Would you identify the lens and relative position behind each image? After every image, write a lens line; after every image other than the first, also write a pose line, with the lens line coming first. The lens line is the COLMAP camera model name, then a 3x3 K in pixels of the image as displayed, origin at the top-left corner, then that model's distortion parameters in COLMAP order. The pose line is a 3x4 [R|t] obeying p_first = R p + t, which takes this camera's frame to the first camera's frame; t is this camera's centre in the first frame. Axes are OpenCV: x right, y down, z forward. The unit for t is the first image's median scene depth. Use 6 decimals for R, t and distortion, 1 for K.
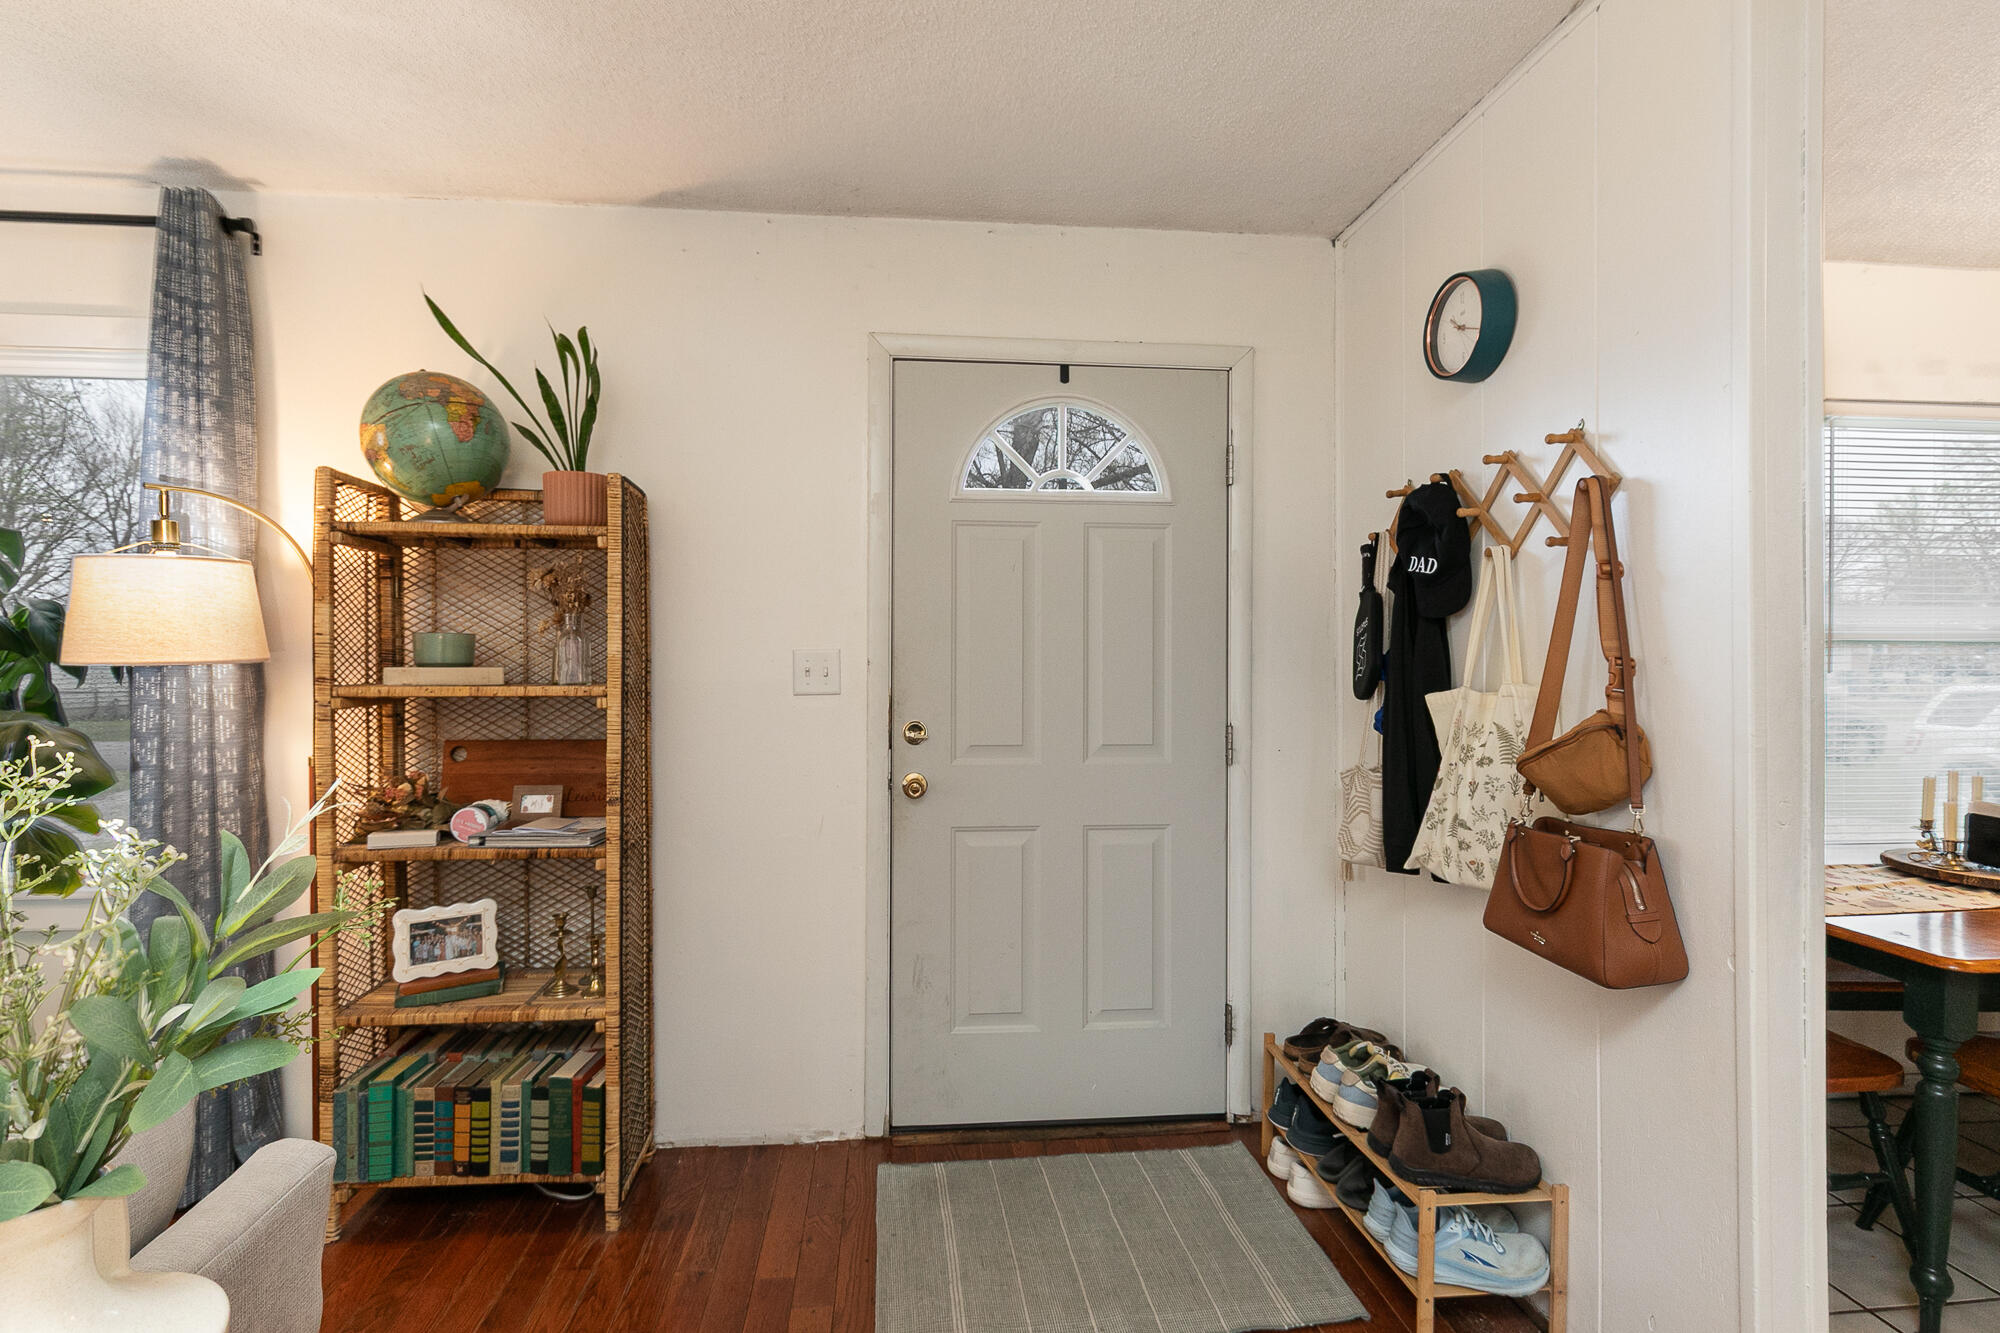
lens RADIAL K [[906.7, 0, 960.6], [0, 906.7, 666.4], [0, 0, 1]] dist [-0.001069, -0.000262]
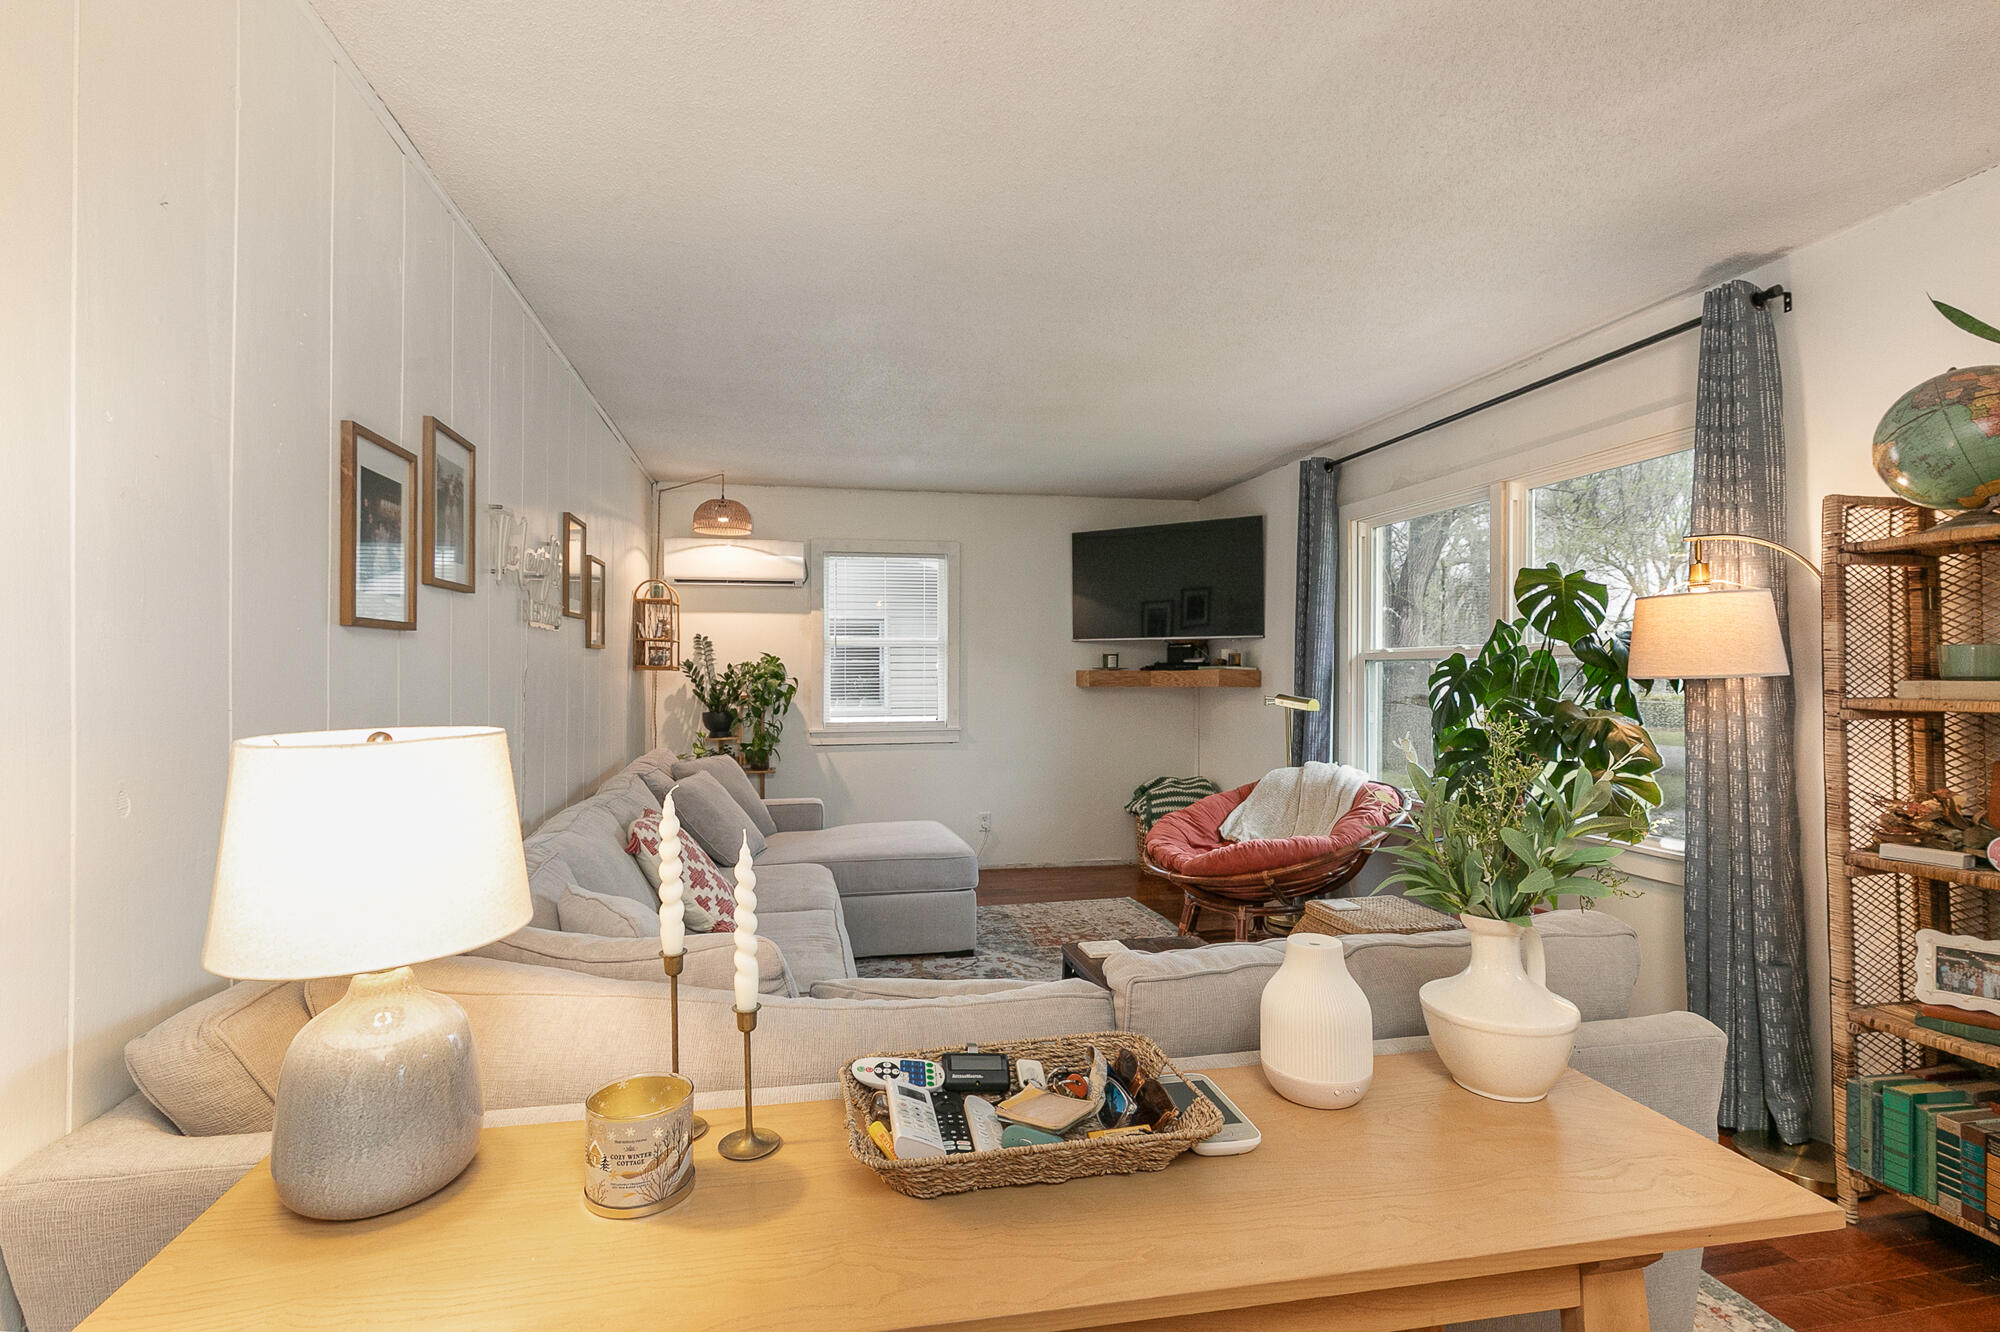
lens RADIAL K [[906.7, 0, 960.6], [0, 906.7, 665.9], [0, 0, 1]] dist [-0.001069, -0.000262]
pose [[0.085975, -0.013330, -0.996208, 0.265373], [-0.003384, 0.999901, -0.013672, 0.001843], [0.996292, 0.004546, 0.085921, -0.121163]]
